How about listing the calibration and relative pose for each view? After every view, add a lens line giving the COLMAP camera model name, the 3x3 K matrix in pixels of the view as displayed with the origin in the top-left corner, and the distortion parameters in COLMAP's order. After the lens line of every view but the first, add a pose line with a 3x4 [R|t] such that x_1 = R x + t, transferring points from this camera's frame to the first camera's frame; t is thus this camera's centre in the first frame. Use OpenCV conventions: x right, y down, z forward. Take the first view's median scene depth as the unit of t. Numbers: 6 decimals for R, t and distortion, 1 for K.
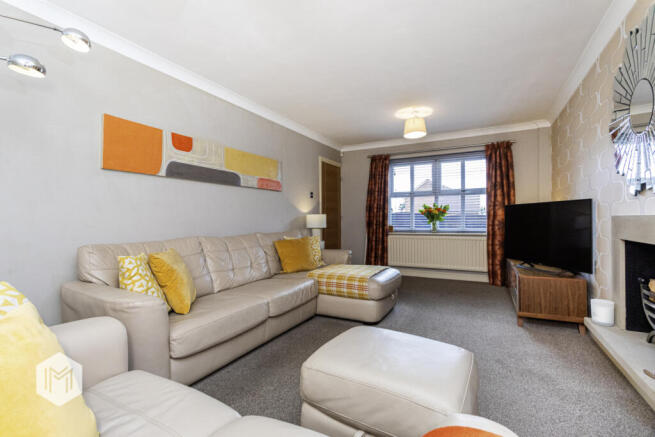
lens RADIAL K [[307.4, 0, 326.8], [0, 307.4, 219.1], [0, 0, 1]] dist [-0.002104, 0.000285]
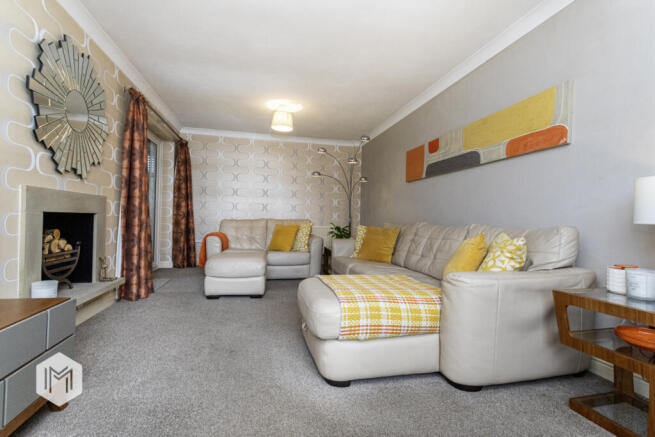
lens RADIAL K [[307.4, 0, 327.4], [0, 307.4, 218.1], [0, 0, 1]] dist [-0.002104, 0.000285]
pose [[-0.753467, -0.020298, -0.657172, 0.629023], [-0.023675, 0.999713, -0.003734, 0.047785], [0.657059, 0.012745, -0.753731, 1.624109]]
